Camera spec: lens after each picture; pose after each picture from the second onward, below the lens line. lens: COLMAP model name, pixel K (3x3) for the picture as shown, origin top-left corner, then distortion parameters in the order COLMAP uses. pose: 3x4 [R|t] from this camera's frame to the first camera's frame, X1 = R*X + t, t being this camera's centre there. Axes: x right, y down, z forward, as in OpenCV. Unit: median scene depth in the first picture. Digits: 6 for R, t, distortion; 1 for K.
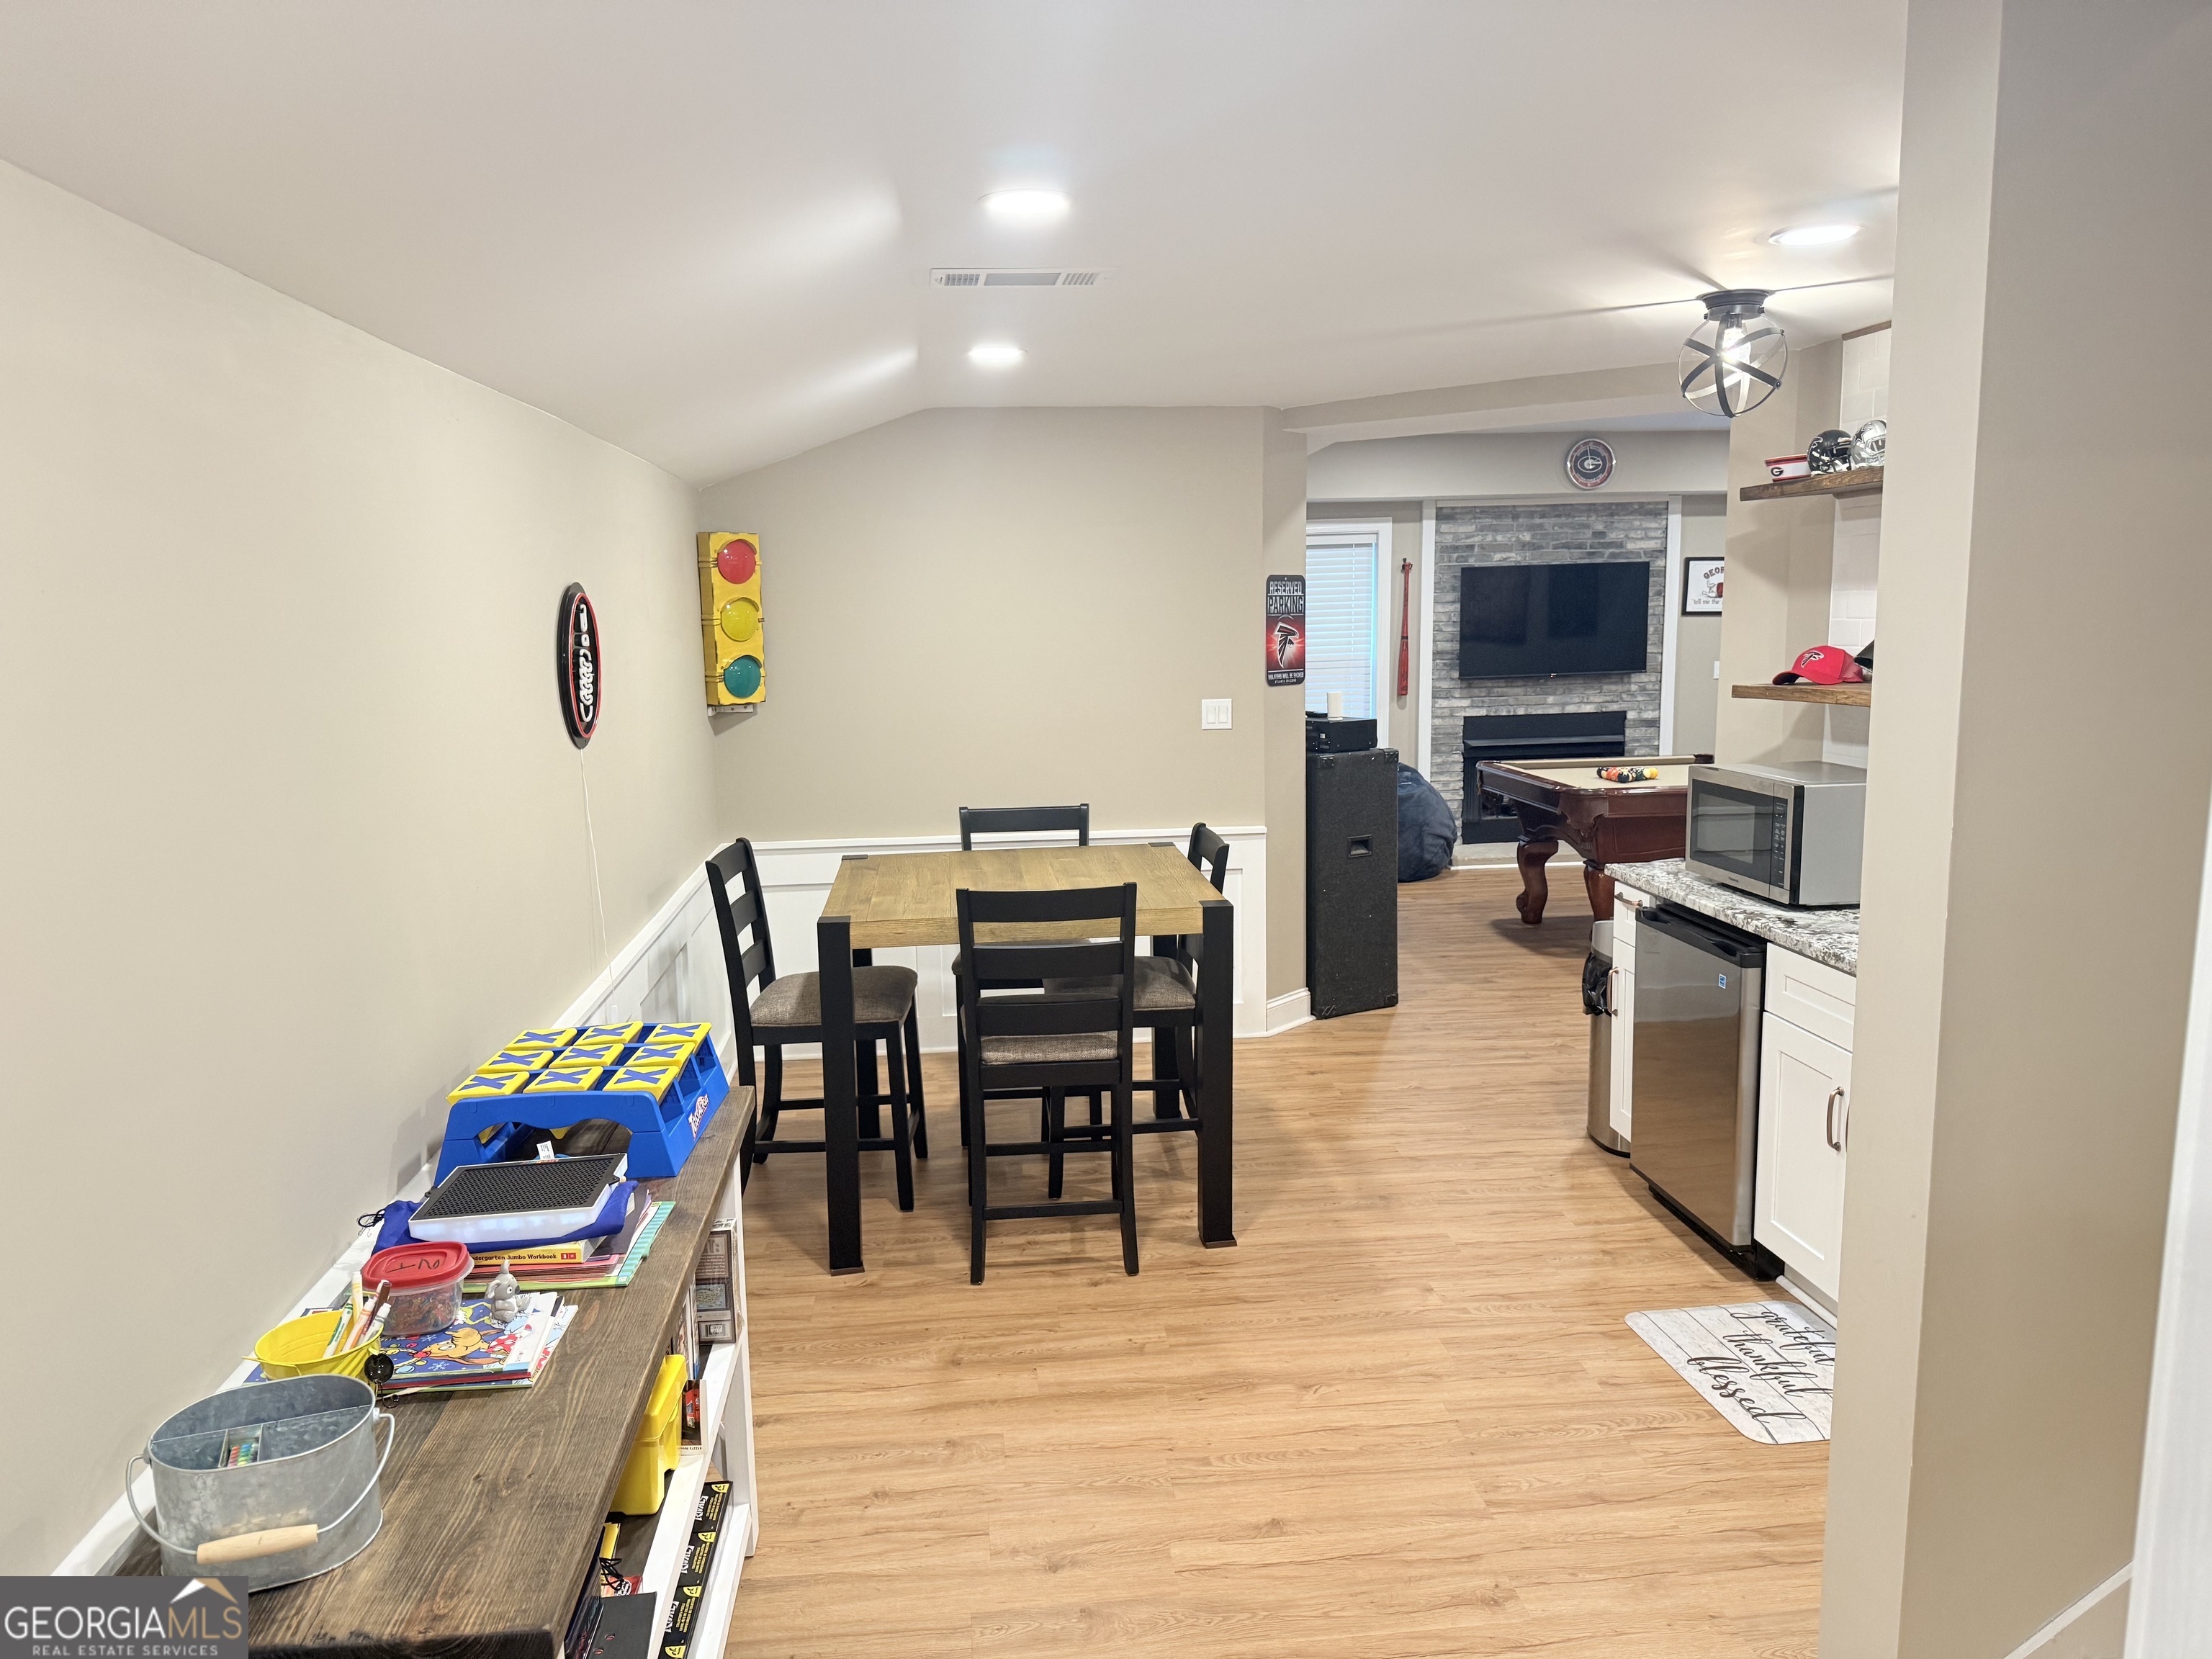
lens RADIAL K [[1563.0, 0, 1107.1], [0, 1563.0, 829.5], [0, 0, 1]] dist [0.008306, 0.000013]
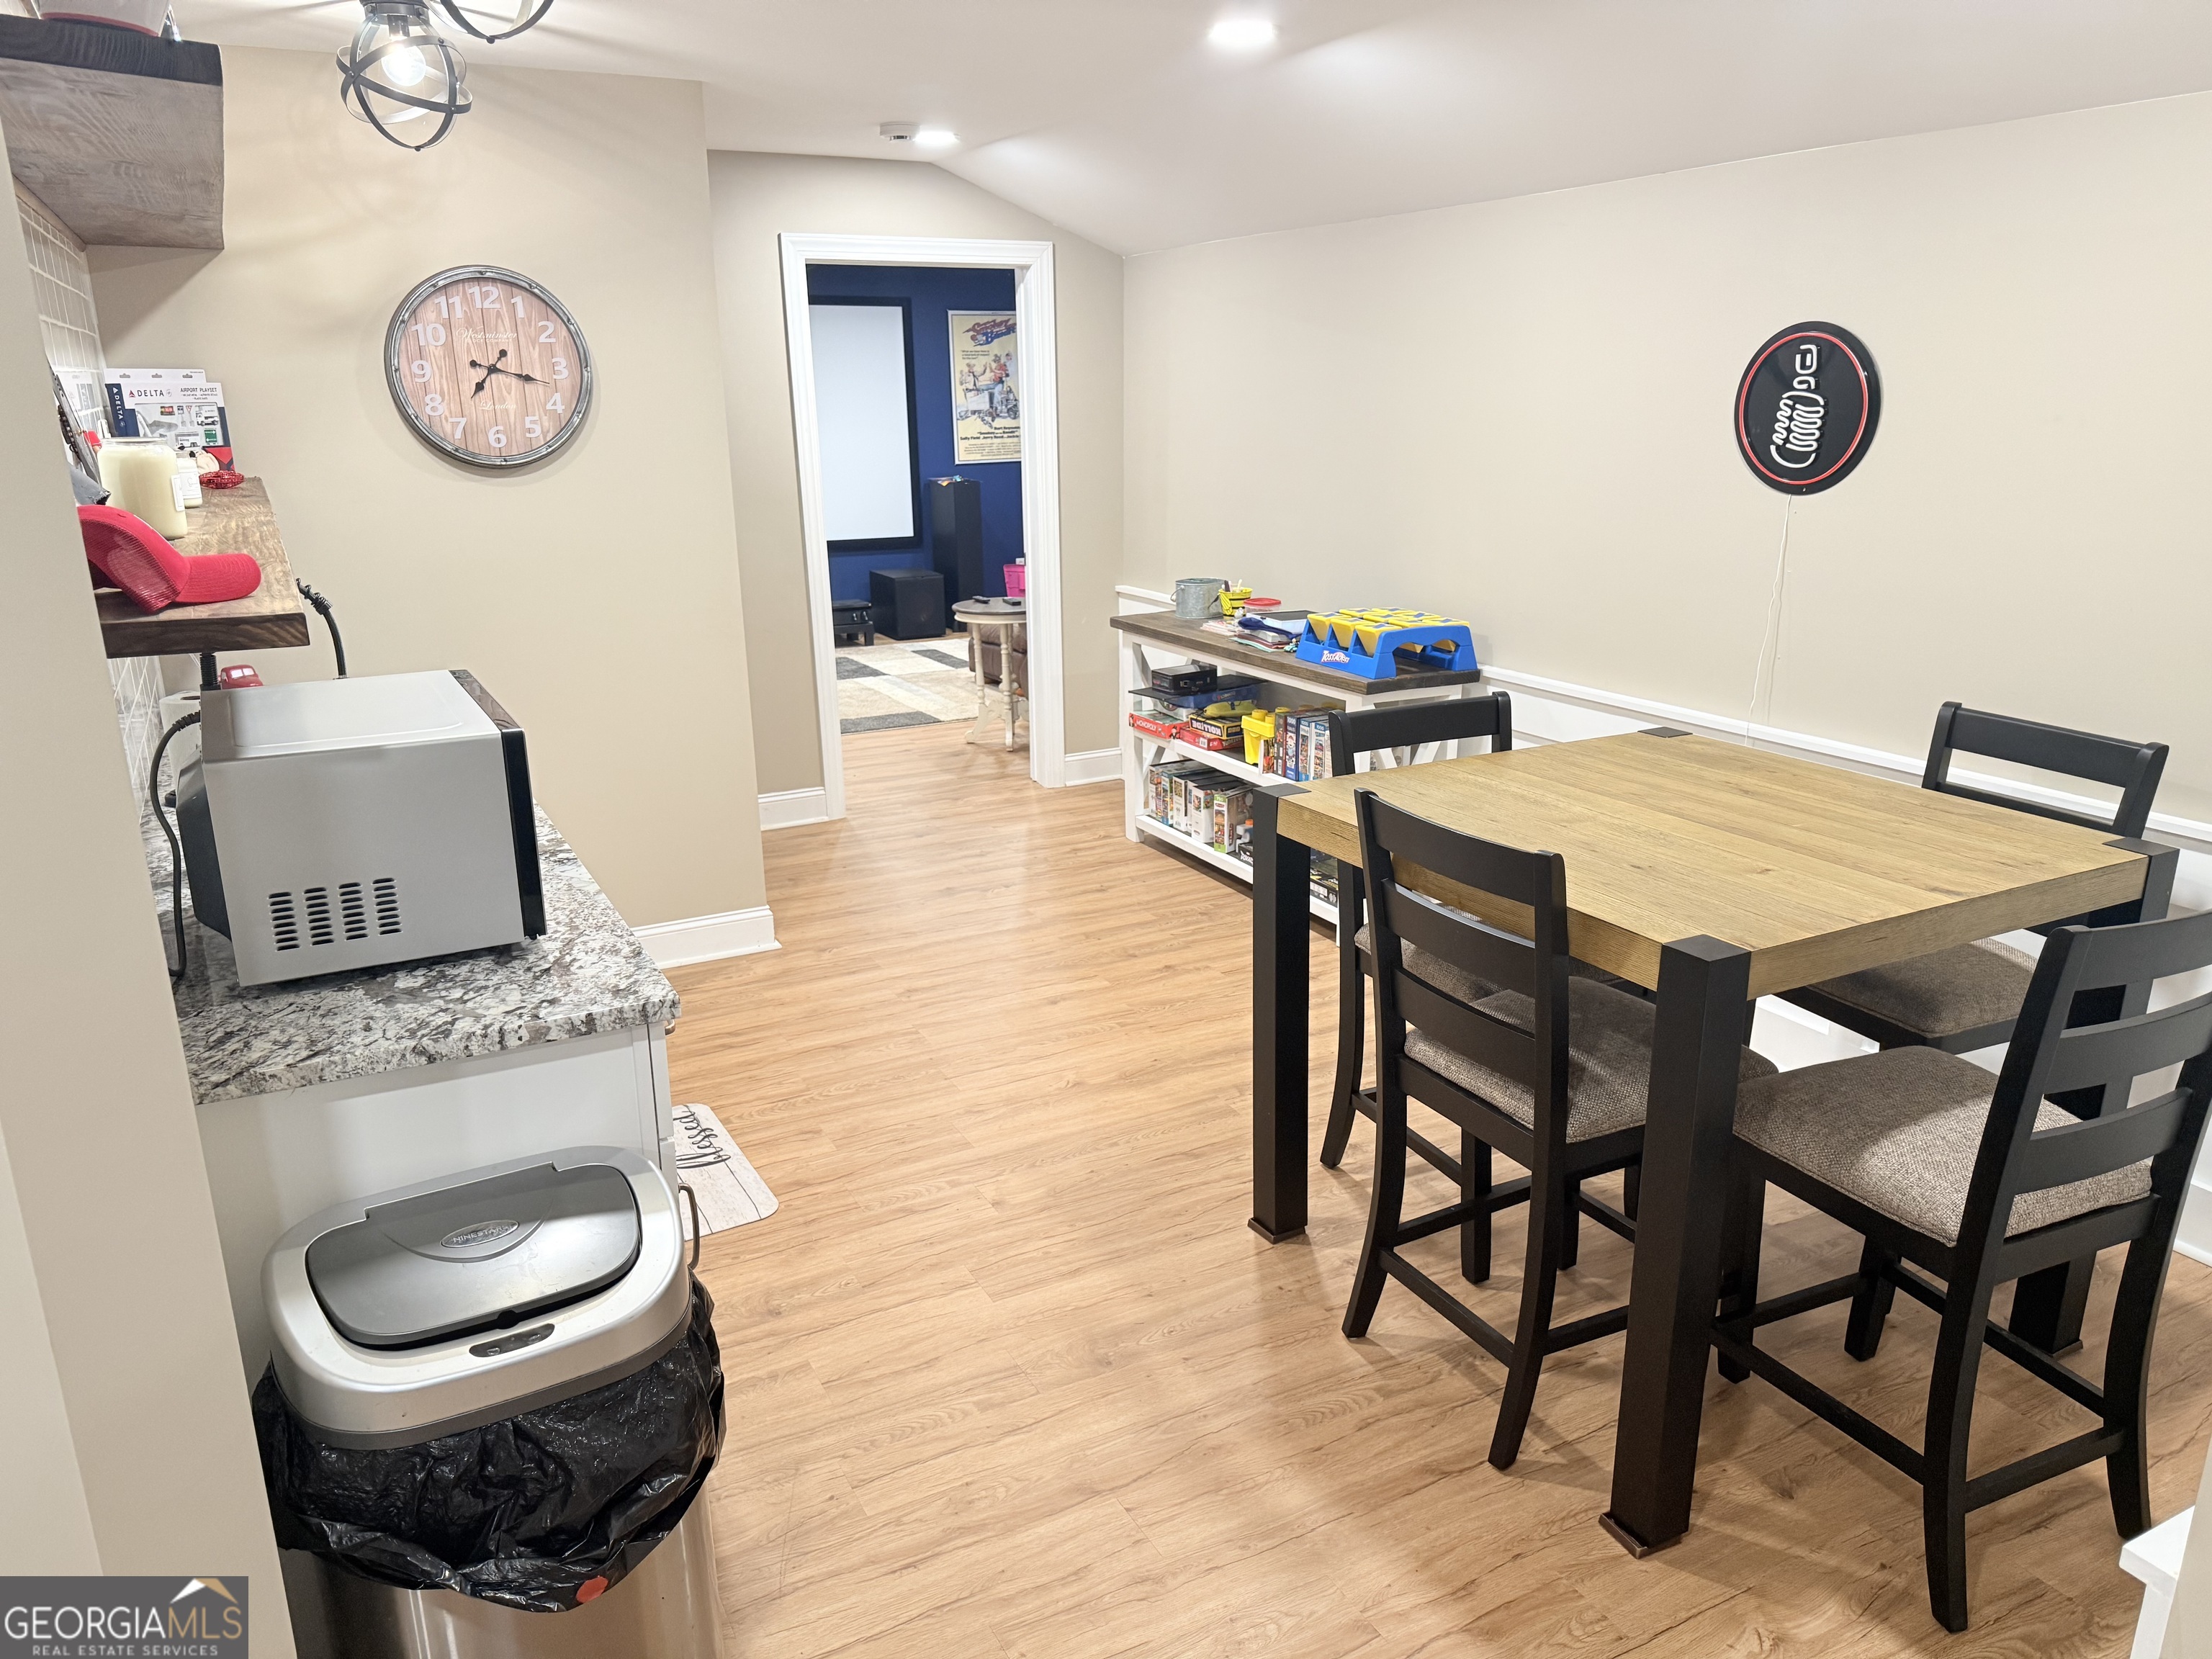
lens RADIAL K [[1563.0, 0, 1113.6], [0, 1563.0, 827.4], [0, 0, 1]] dist [0.008306, 0.000013]
pose [[-0.926811, 0.116808, -0.356901, 0.429522], [-0.042686, 0.911466, 0.409156, -0.246019], [0.373095, 0.394444, -0.839770, 1.668134]]
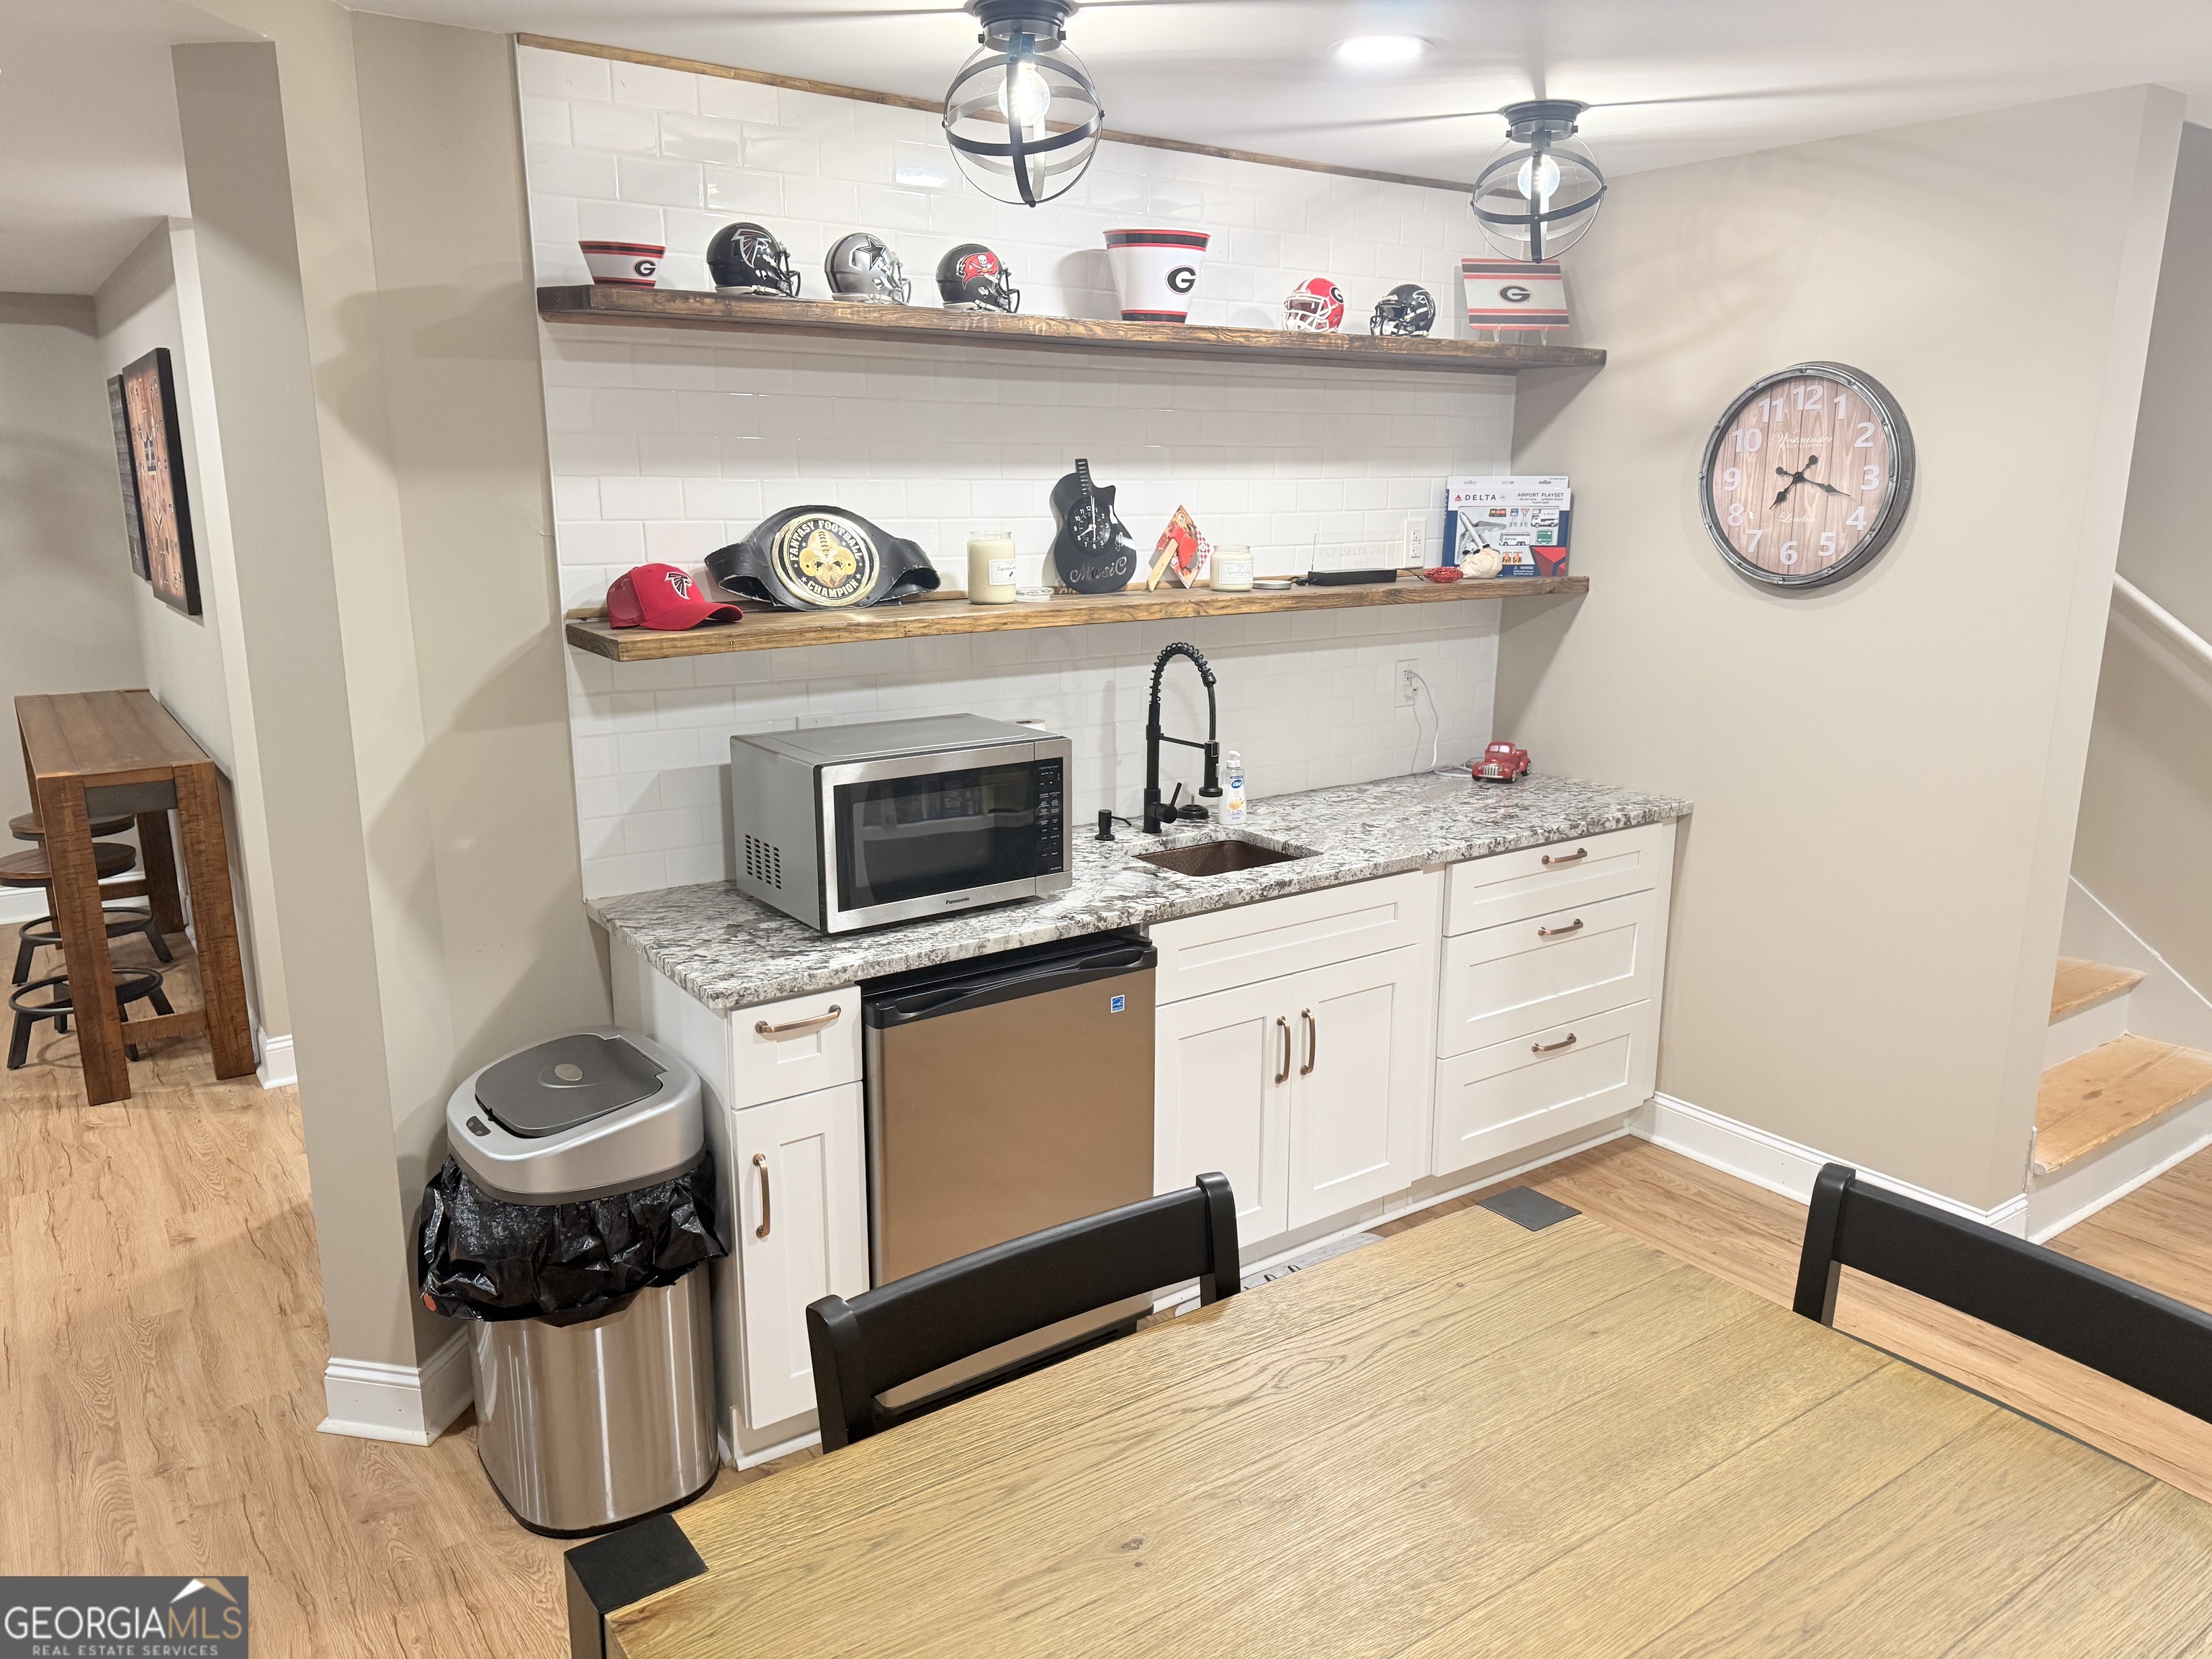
lens RADIAL K [[1563.0, 0, 1107.7], [0, 1563.0, 846.0], [0, 0, 1]] dist [0.008306, 0.000013]
pose [[-0.491445, -0.197249, 0.848278, -0.226614], [0.129361, 0.946677, 0.295074, -0.198458], [-0.861248, 0.254747, -0.439723, 1.323050]]
